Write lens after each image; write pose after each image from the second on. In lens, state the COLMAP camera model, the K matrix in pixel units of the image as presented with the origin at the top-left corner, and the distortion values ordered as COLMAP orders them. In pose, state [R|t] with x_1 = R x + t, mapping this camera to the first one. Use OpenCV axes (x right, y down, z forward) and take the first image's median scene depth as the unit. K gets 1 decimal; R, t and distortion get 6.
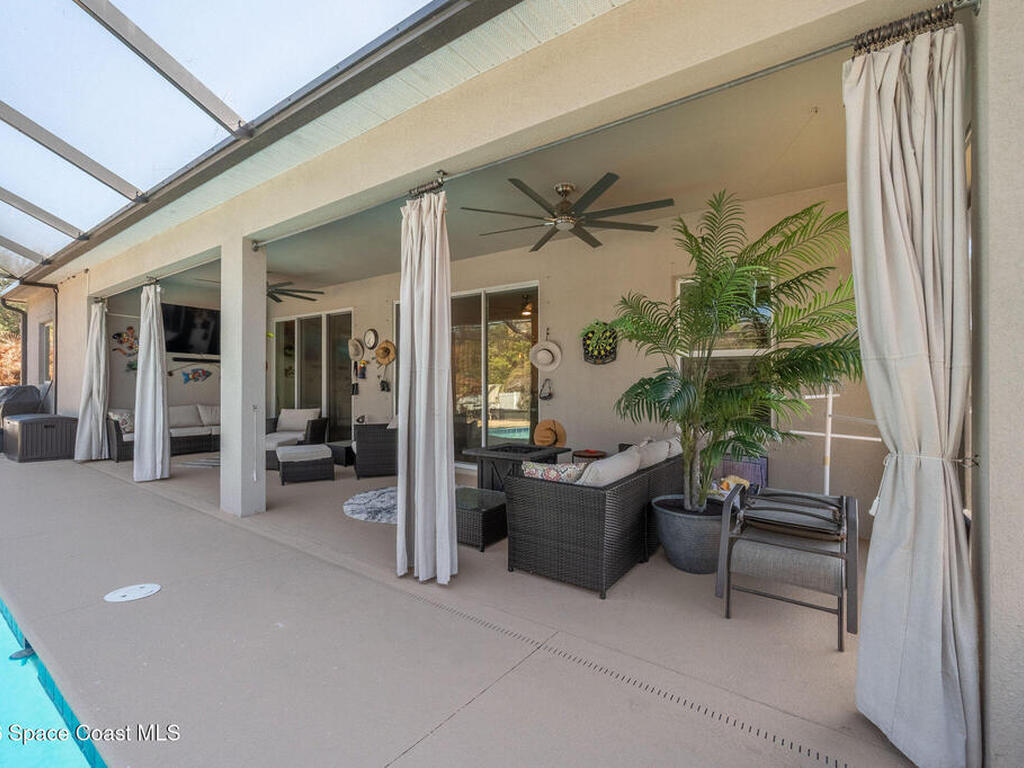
lens RADIAL K [[462.9, 0, 511.3], [0, 462.9, 399.7], [0, 0, 1]] dist [0.003039, -0.000070]
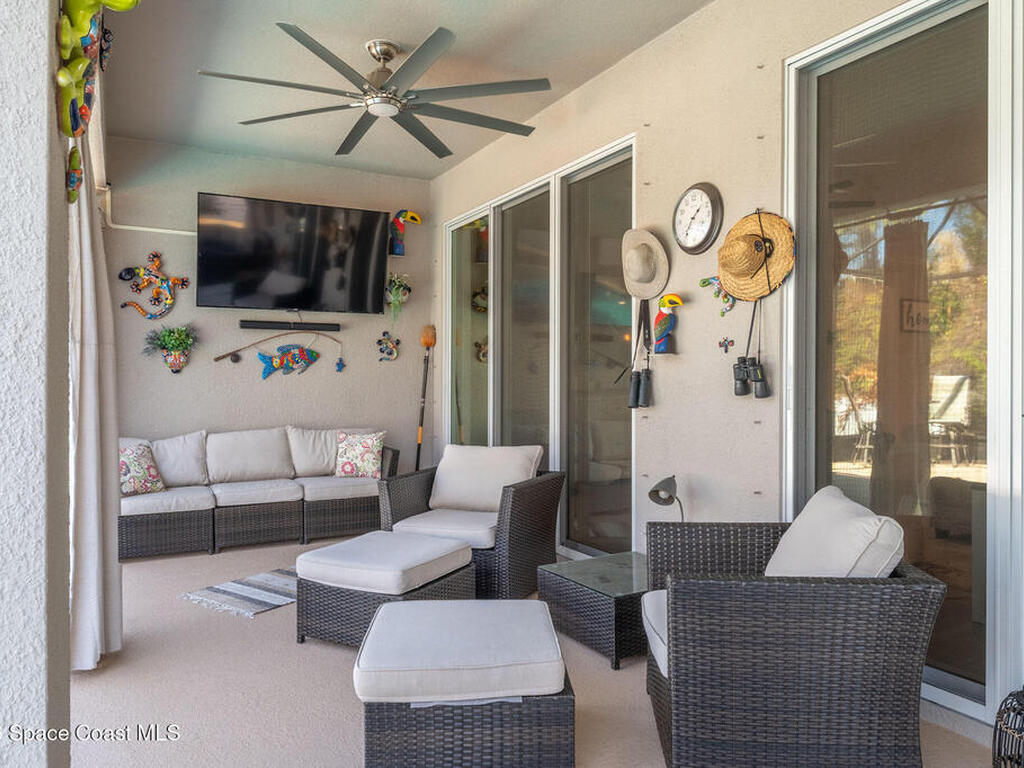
lens RADIAL K [[734.0, 0, 513.1], [0, 734.0, 384.6], [0, 0, 1]] dist [0.003803, 0.000144]
pose [[0.894798, -0.008564, -0.446389, -0.193961], [-0.005315, 0.999541, -0.029830, -0.010581], [0.446439, 0.029064, 0.894342, 0.516757]]
